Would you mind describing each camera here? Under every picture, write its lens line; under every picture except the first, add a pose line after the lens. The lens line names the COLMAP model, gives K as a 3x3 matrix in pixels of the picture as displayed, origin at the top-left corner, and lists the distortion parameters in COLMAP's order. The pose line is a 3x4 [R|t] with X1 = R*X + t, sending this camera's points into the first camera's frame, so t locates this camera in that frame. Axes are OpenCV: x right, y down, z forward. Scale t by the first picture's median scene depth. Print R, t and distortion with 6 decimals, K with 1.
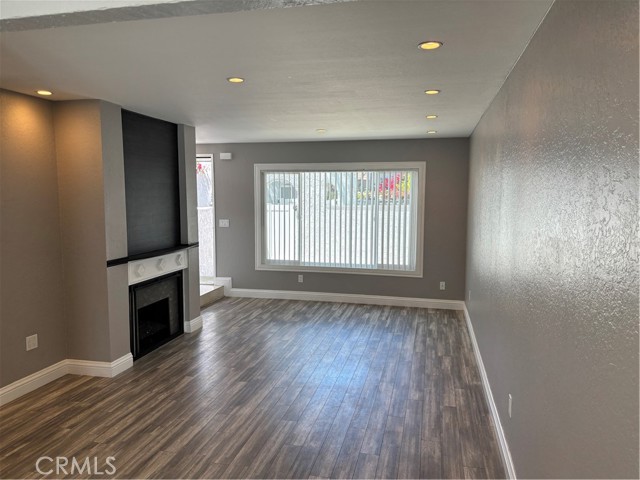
lens RADIAL K [[489.7, 0, 317.0], [0, 489.7, 240.5], [0, 0, 1]] dist [0.048832, -0.042367]
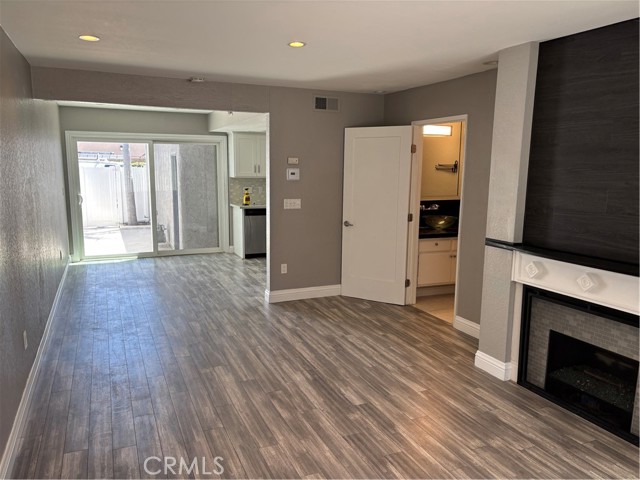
lens RADIAL K [[489.7, 0, 317.0], [0, 489.7, 240.5], [0, 0, 1]] dist [0.048832, -0.042367]
pose [[-0.799675, 0.081566, -0.594867, 0.278396], [-0.068529, 0.971857, 0.225381, -0.107416], [0.596510, 0.220998, -0.771580, 1.214310]]
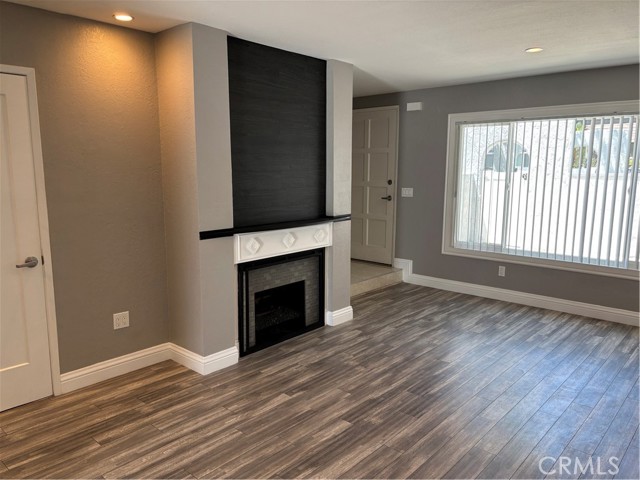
lens RADIAL K [[489.7, 0, 317.0], [0, 489.7, 240.5], [0, 0, 1]] dist [0.048832, -0.042367]
pose [[0.877766, 0.075053, -0.473174, 0.095236], [-0.047137, 0.996390, 0.070602, -0.008135], [0.476765, -0.039668, 0.878135, 0.315994]]
